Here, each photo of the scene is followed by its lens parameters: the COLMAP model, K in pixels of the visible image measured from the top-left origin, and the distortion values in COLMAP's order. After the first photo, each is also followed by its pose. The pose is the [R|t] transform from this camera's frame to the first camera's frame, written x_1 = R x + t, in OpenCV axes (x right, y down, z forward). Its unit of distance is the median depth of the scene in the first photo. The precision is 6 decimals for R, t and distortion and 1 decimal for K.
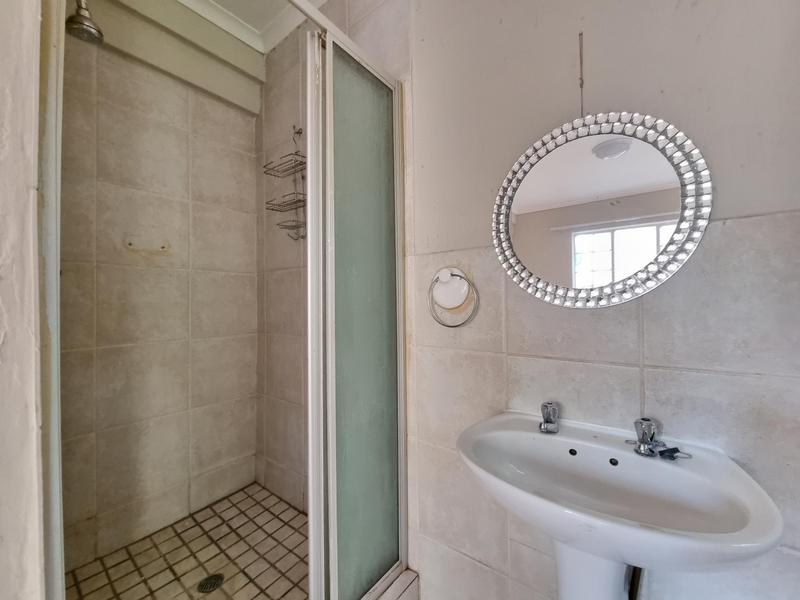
lens RADIAL K [[327.0, 0, 399.5], [0, 327.0, 298.4], [0, 0, 1]] dist [0.004017, -0.003023]
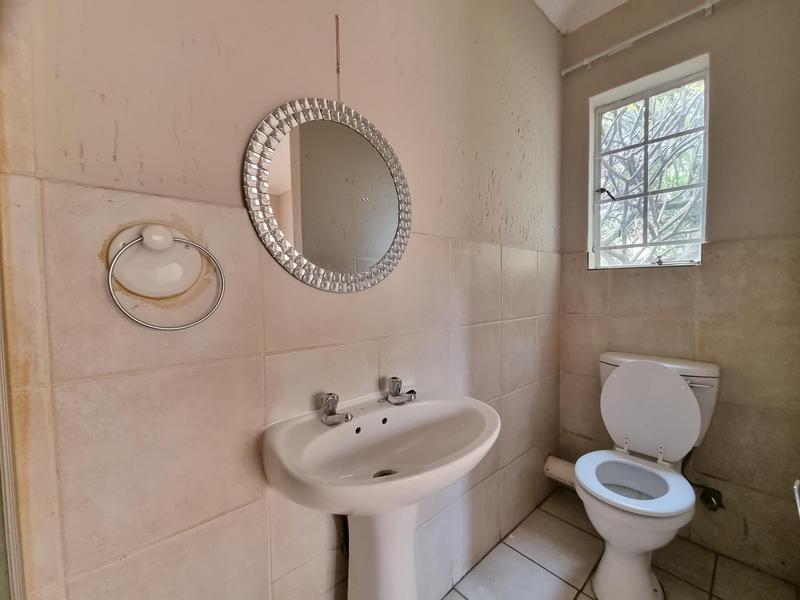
lens RADIAL K [[327.0, 0, 401.2], [0, 327.0, 301.9], [0, 0, 1]] dist [0.004017, -0.003023]
pose [[0.180073, -0.030702, 0.983174, -0.367734], [0.003139, 0.999526, 0.030637, 0.023988], [-0.983648, -0.002430, 0.180084, 0.548633]]
